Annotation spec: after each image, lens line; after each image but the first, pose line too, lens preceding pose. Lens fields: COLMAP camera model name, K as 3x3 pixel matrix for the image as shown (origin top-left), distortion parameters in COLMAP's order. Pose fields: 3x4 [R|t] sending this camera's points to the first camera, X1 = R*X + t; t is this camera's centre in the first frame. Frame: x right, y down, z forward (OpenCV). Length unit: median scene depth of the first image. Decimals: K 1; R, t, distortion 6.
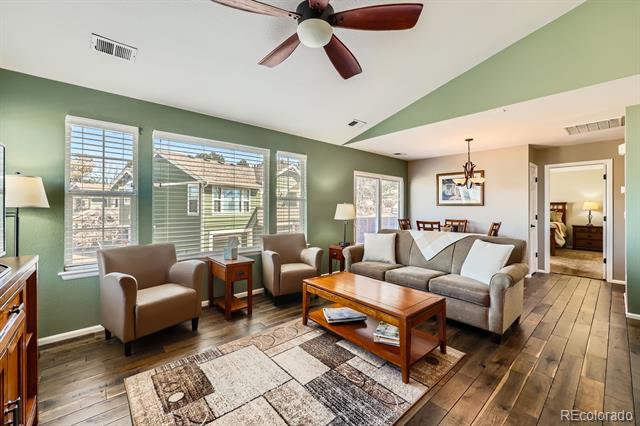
lens RADIAL K [[266.8, 0, 319.6], [0, 266.8, 207.3], [0, 0, 1]] dist [-0.003271, 0.000598]
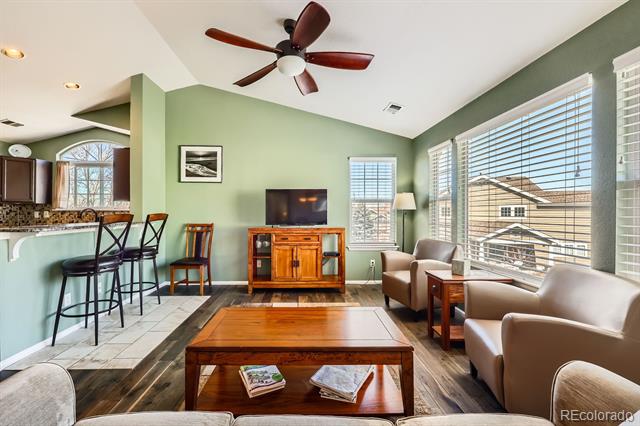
lens RADIAL K [[266.8, 0, 305.1], [0, 266.8, 212.2], [0, 0, 1]] dist [-0.003271, 0.000598]
pose [[-0.630130, -0.007039, -0.776458, 0.283954], [-0.004594, 0.999975, -0.005337, 0.008148], [0.776476, 0.000204, -0.630147, 0.610532]]
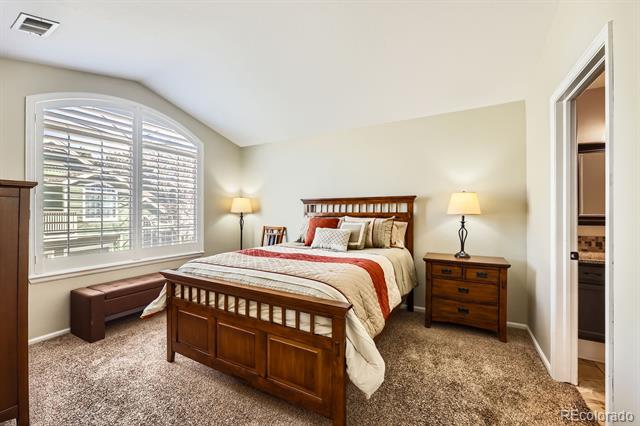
lens RADIAL K [[266.8, 0, 324.6], [0, 266.8, 215.0], [0, 0, 1]] dist [-0.003271, 0.000598]
pose [[0.938924, -0.009760, 0.343985, 0.930589], [0.006878, 0.999930, 0.009597, 0.006613], [-0.344055, -0.006644, 0.938926, 0.943148]]
